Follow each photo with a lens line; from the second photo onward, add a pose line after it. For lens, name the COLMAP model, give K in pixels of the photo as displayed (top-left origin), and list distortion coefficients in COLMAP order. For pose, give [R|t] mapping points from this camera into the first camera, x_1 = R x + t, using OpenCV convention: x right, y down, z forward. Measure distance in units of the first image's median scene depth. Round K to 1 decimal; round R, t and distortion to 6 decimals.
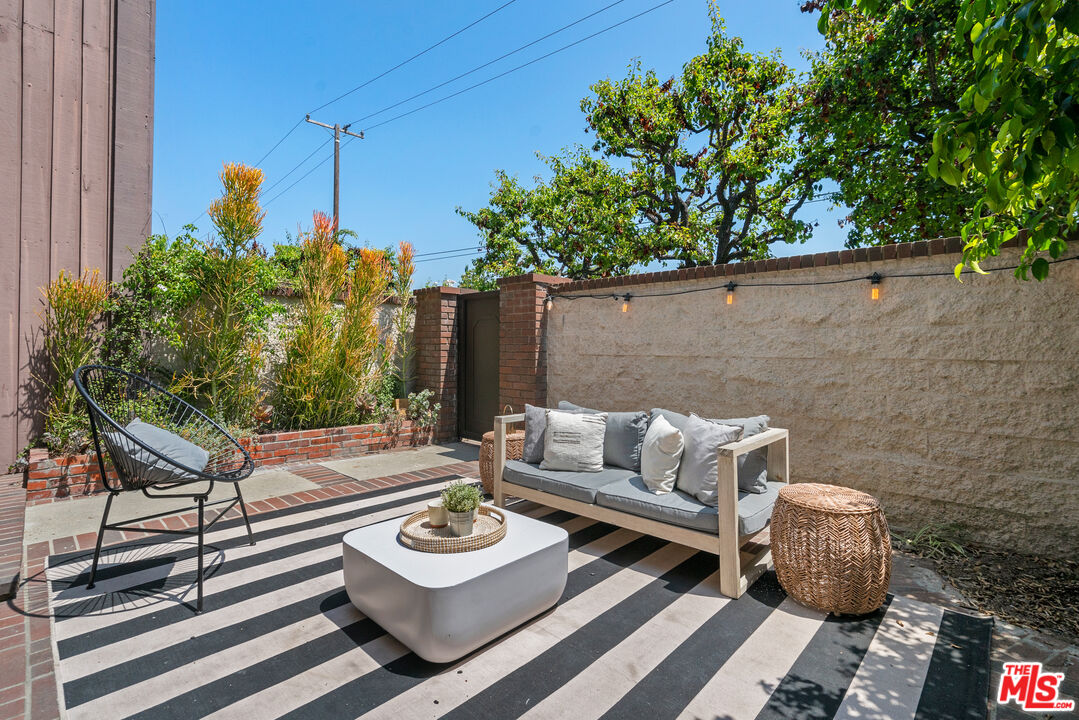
lens RADIAL K [[498.1, 0, 528.8], [0, 498.1, 344.8], [0, 0, 1]] dist [-0.005911, -0.000513]
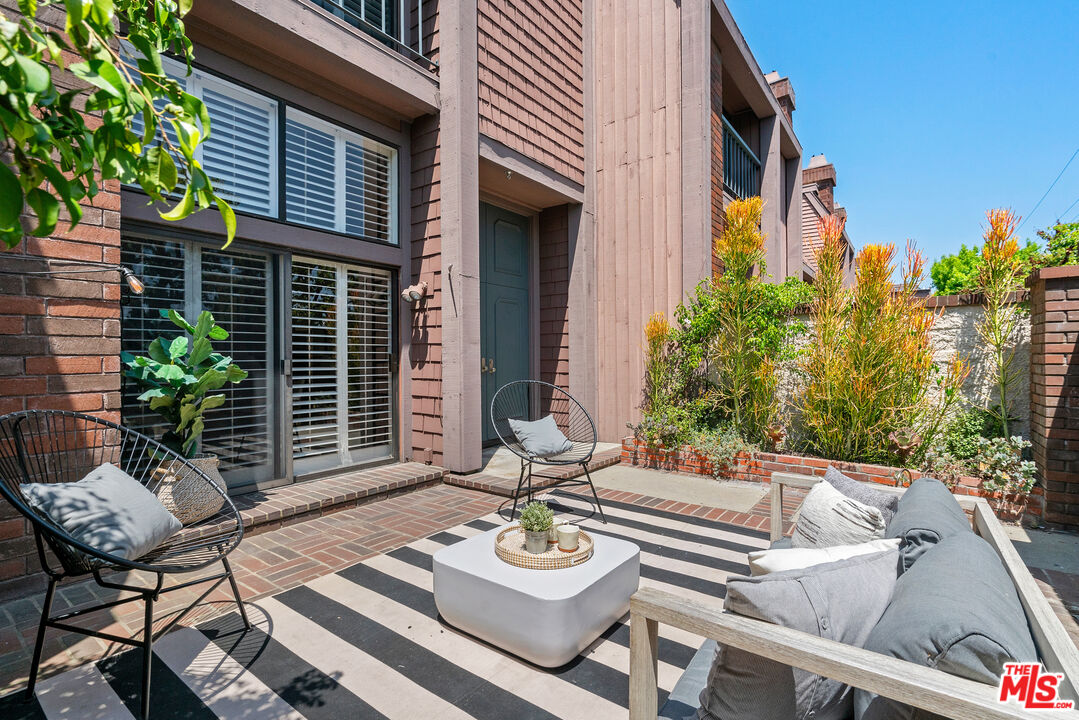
lens RADIAL K [[498.1, 0, 538.1], [0, 498.1, 358.5], [0, 0, 1]] dist [-0.005911, -0.000513]
pose [[0.128733, -0.004785, -0.991668, 0.712341], [0.008461, 0.999957, -0.003727, -0.024084], [0.991643, -0.007910, 0.128768, 0.662497]]
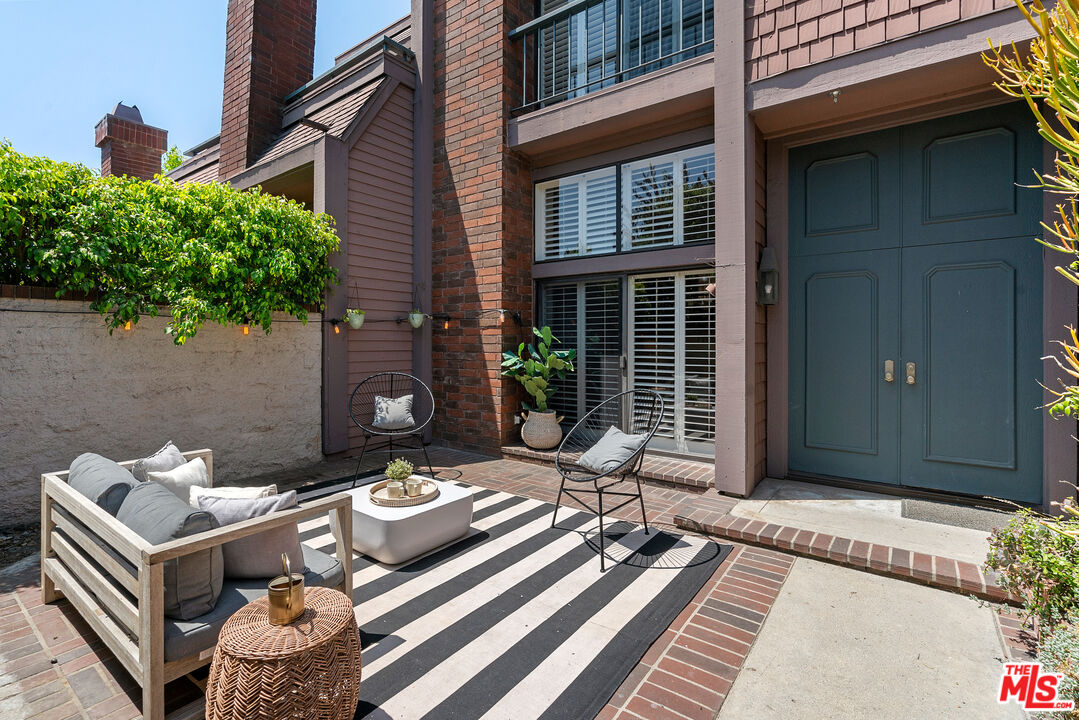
lens RADIAL K [[498.1, 0, 553.5], [0, 498.1, 341.9], [0, 0, 1]] dist [-0.005911, -0.000513]
pose [[-0.988304, -0.010409, -0.152139, -0.290416], [-0.009256, 0.999923, -0.008290, -0.069761], [0.152214, -0.006785, -0.988324, 2.021059]]
